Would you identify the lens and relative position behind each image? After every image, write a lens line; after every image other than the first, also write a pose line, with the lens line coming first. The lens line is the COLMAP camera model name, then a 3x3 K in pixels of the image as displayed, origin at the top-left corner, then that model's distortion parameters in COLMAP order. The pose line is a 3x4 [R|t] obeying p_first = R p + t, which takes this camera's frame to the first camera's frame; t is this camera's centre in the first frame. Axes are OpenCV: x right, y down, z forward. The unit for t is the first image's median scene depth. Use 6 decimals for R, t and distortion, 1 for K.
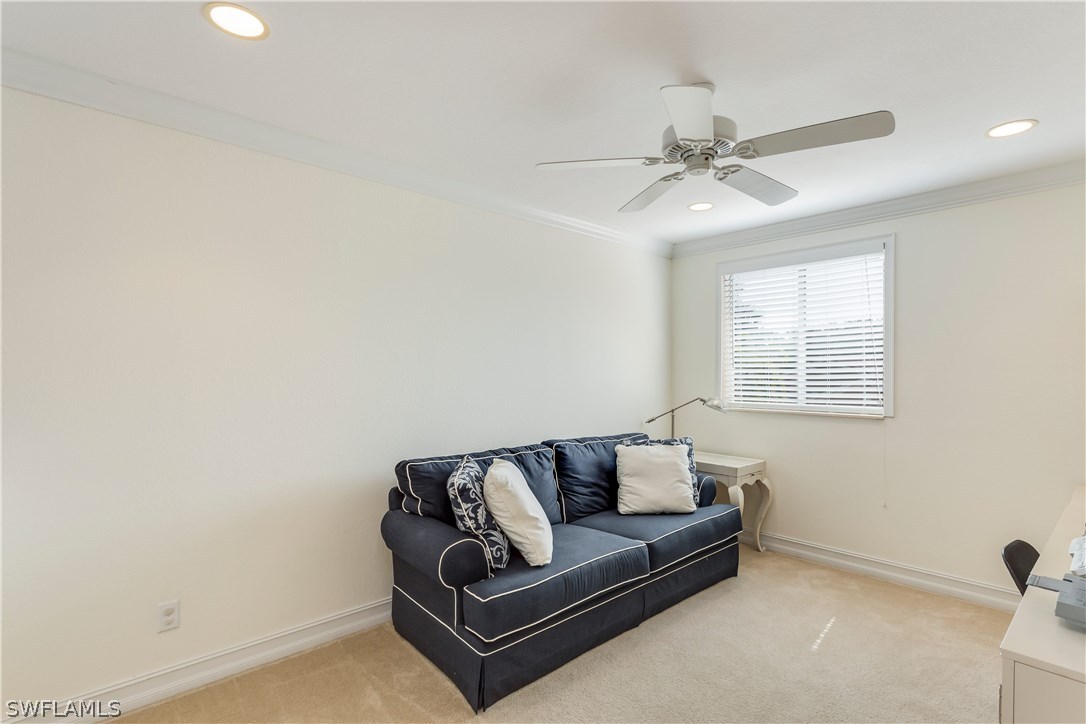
lens RADIAL K [[525.0, 0, 540.9], [0, 525.0, 364.8], [0, 0, 1]] dist [-0.000667, 0.001450]
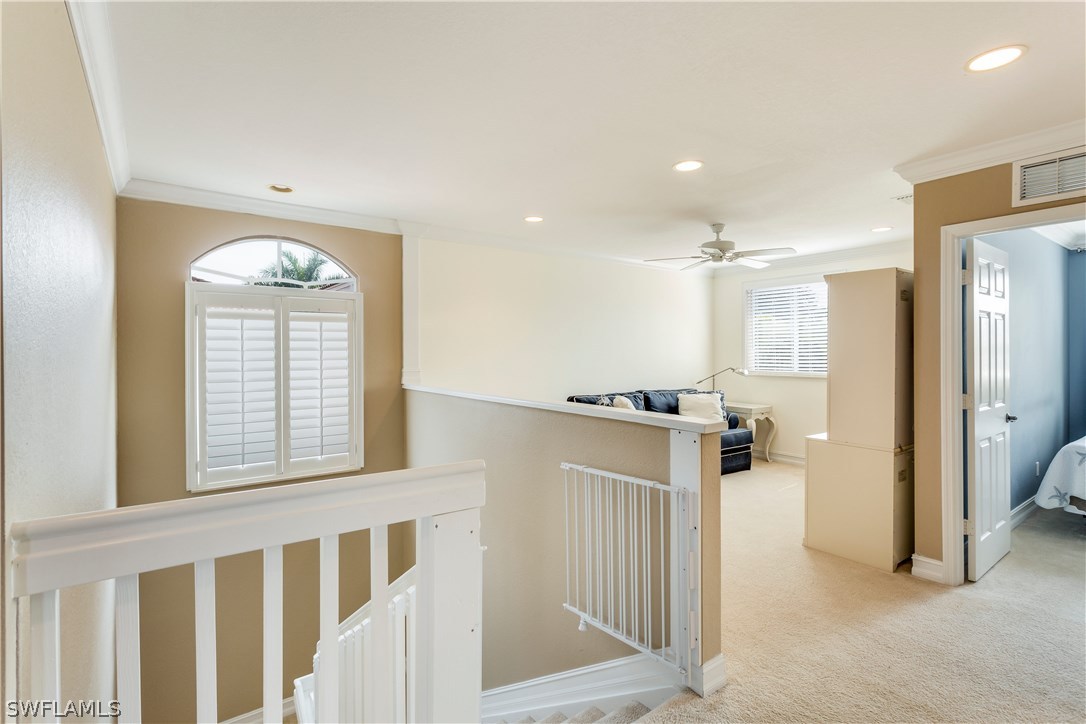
lens RADIAL K [[525.0, 0, 540.9], [0, 525.0, 364.8], [0, 0, 1]] dist [-0.000667, 0.001450]
pose [[0.994775, -0.006904, -0.101862, -0.125977], [0.009721, 0.999583, 0.027183, 0.005238], [0.101631, -0.028031, 0.994427, -0.743628]]
